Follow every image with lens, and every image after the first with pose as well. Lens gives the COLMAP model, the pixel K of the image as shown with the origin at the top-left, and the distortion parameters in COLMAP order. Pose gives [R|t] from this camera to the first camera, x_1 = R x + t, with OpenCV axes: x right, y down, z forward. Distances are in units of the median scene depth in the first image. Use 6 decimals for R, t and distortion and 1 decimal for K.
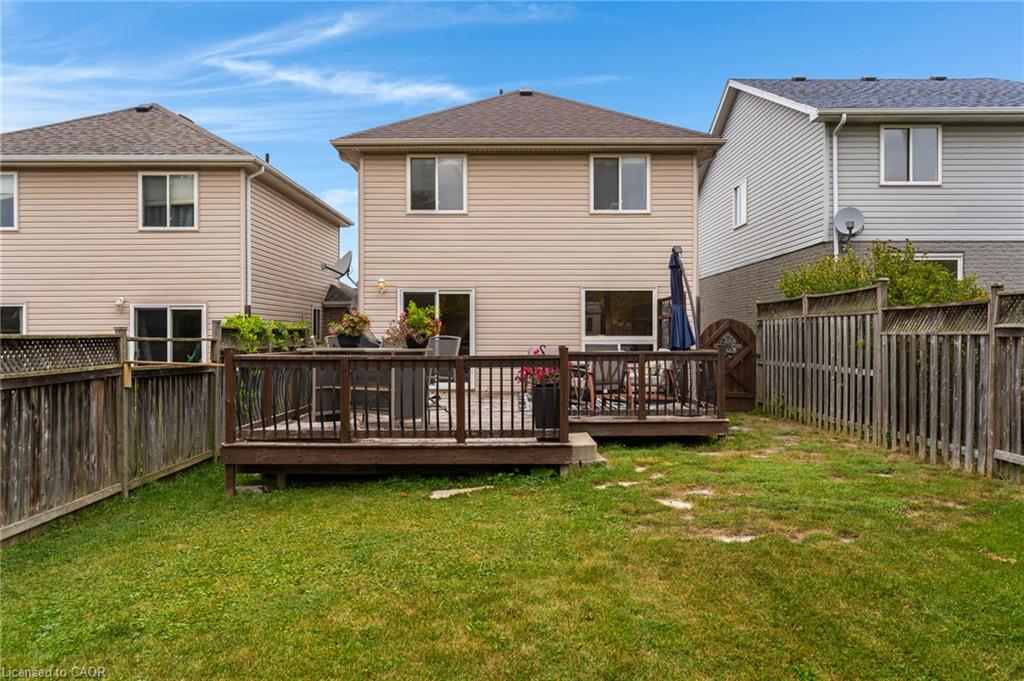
lens RADIAL K [[769.6, 0, 512.8], [0, 769.6, 337.9], [0, 0, 1]] dist [0.007948, 0.001518]
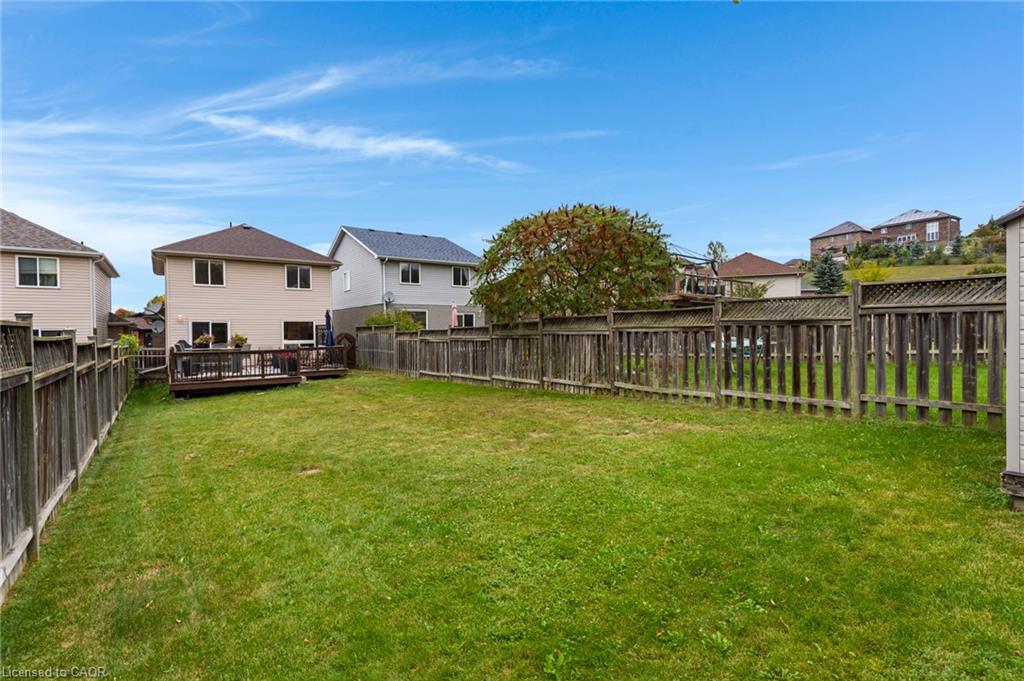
lens RADIAL K [[492.0, 0, 513.7], [0, 492.0, 337.5], [0, 0, 1]] dist [0.002934, 0.000379]
pose [[0.810724, -0.014508, 0.585248, -0.220250], [0.010598, 0.999893, 0.010106, -0.019775], [-0.585332, -0.001991, 0.810791, -0.648866]]
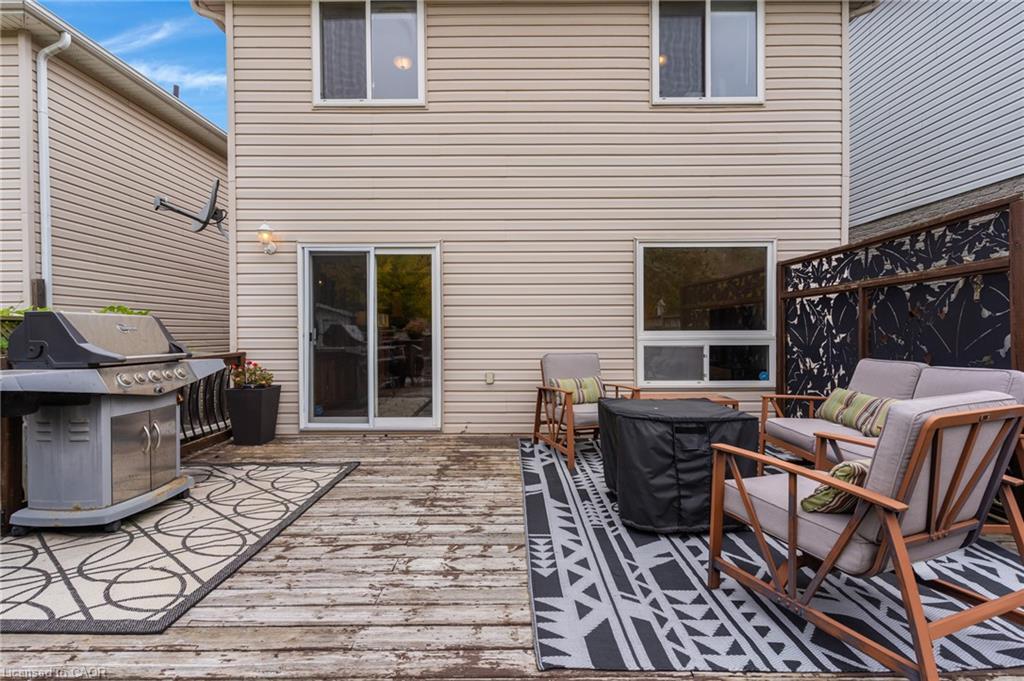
lens RADIAL K [[492.0, 0, 513.3], [0, 492.0, 338.8], [0, 0, 1]] dist [0.002934, 0.000379]
pose [[0.999985, -0.005423, 0.000891, 0.001198], [0.005414, 0.999936, 0.009921, -0.000704], [-0.000944, -0.009916, 0.999950, 0.652798]]
